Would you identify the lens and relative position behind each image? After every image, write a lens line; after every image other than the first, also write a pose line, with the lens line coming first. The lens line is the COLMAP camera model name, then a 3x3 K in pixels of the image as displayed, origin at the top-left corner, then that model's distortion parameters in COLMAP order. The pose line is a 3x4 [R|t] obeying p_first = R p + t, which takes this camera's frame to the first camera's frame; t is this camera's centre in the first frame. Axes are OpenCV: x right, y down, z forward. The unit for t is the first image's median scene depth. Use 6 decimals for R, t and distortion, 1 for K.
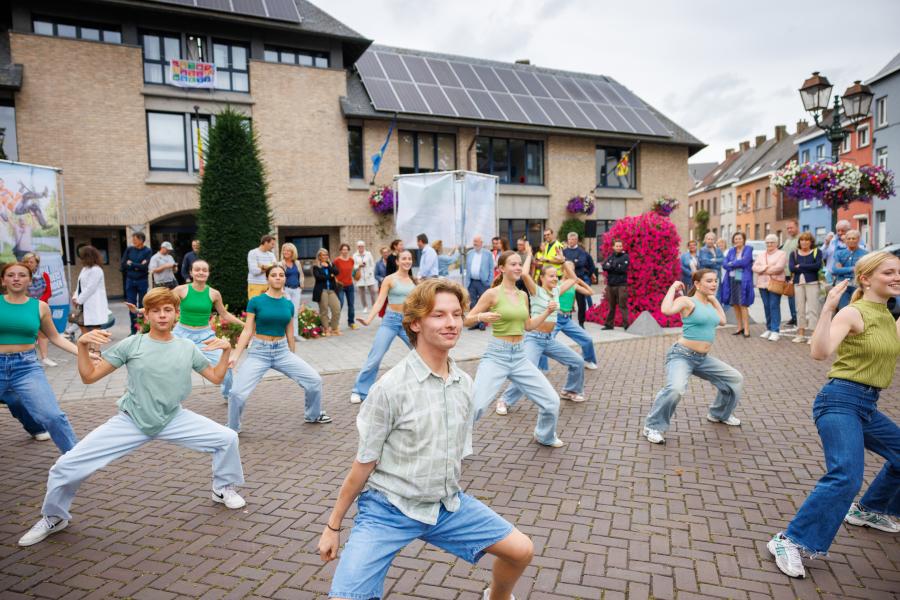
lens RADIAL K [[599.9, 0, 449.9], [0, 599.9, 305.6], [0, 0, 1]] dist [-0.002849, 0.005276]
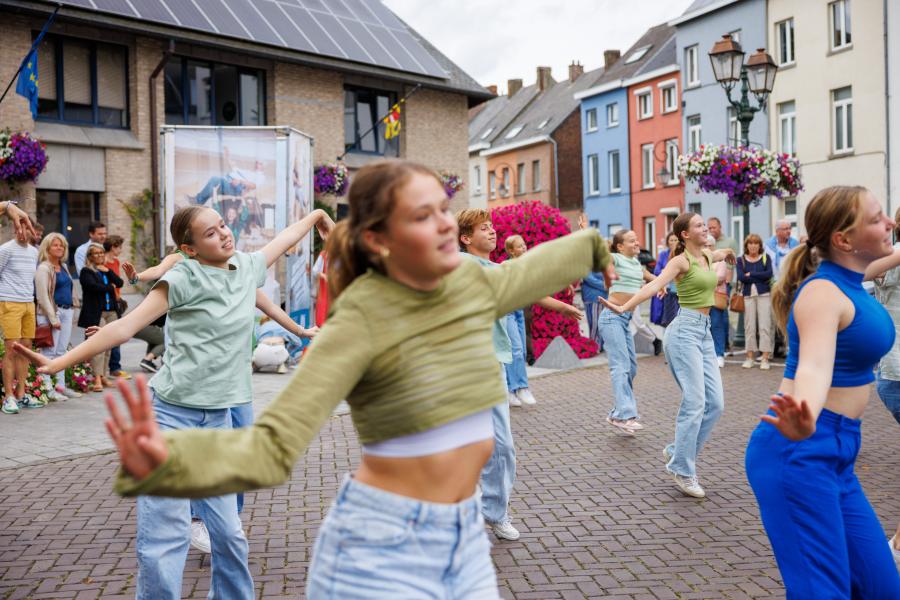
lens RADIAL K [[1118.7, 0, 448.2], [0, 1118.7, 314.2], [0, 0, 1]] dist [0.003470, 0.000000]
pose [[0.897487, -0.009116, 0.440947, -0.232648], [0.026013, 0.999140, -0.032289, 0.013616], [-0.440274, 0.040449, 0.896952, -0.097201]]
